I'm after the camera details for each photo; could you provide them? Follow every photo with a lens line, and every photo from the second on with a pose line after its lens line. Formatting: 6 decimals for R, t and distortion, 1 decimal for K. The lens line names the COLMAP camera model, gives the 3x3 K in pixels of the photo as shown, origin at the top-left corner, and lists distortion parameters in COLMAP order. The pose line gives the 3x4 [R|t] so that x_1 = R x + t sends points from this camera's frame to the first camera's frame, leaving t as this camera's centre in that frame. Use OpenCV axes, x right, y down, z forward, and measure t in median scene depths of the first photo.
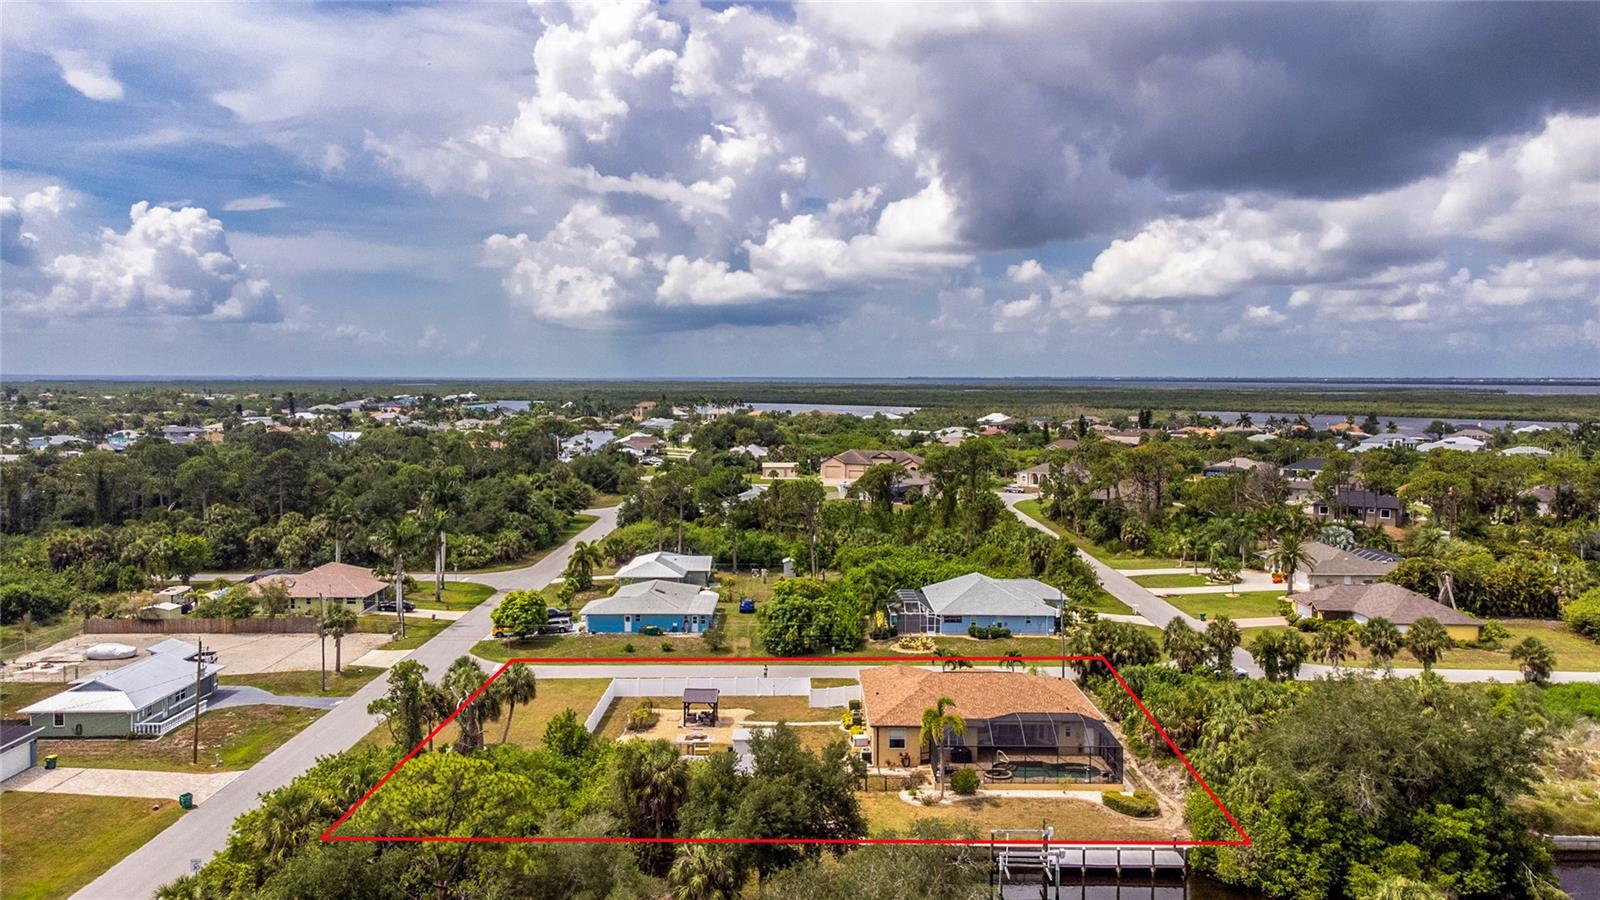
lens RADIAL K [[1197.2, 0, 804.6], [0, 1197.2, 482.0], [0, 0, 1]] dist [0.022637, 0.046034]
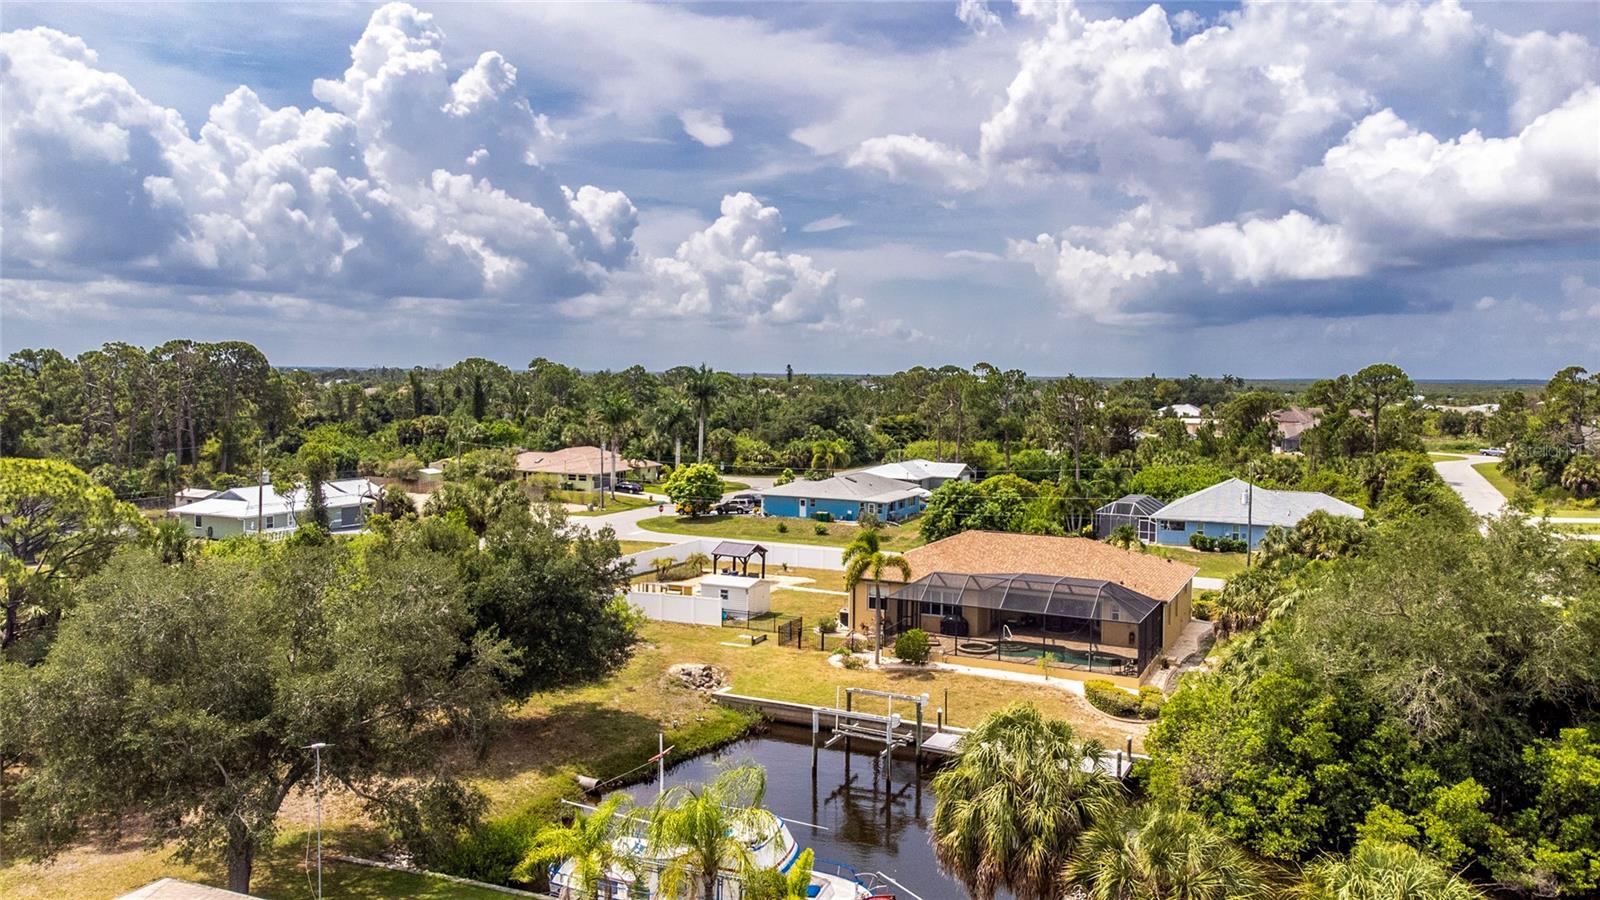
lens RADIAL K [[1197.4, 0, 800.0], [0, 1197.4, 450.0], [0, 0, 1]] dist [0.003890, 0.100446]
pose [[0.905702, 0.038183, -0.422192, 0.249238], [-0.047443, 0.998808, -0.011446, 0.092334], [0.421251, 0.030396, 0.906434, 0.196914]]
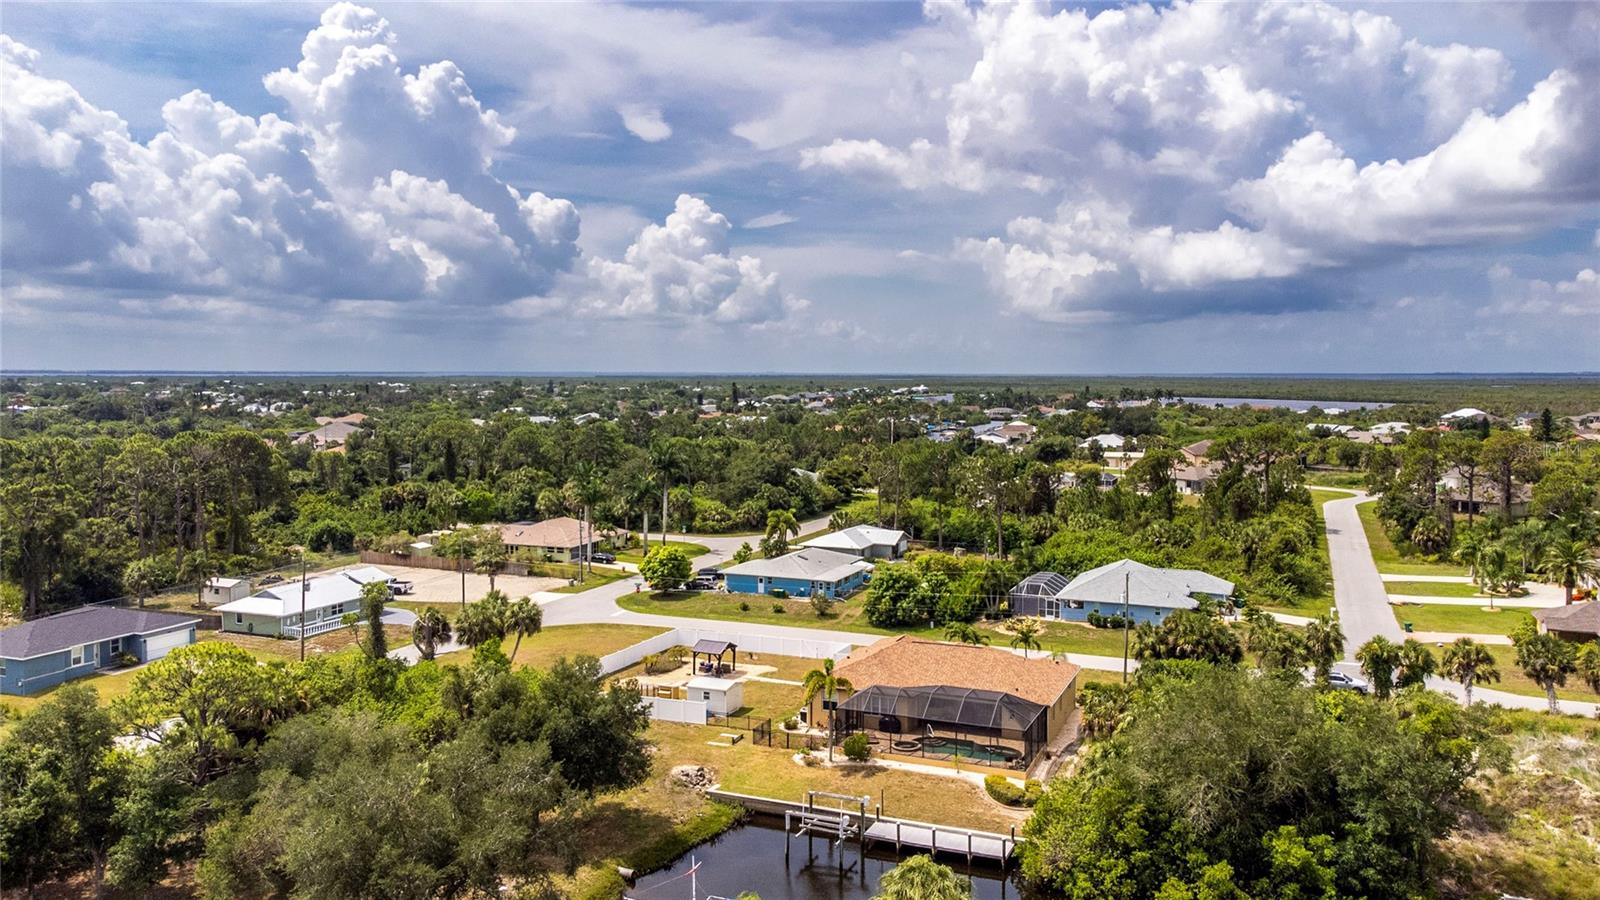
lens RADIAL K [[1197.2, 0, 804.6], [0, 1197.2, 482.0], [0, 0, 1]] dist [0.022637, 0.046034]
pose [[0.926391, 0.036469, -0.374792, 0.296071], [-0.034875, 0.999331, 0.011039, 0.017503], [0.374944, 0.002844, 0.927043, 0.057895]]
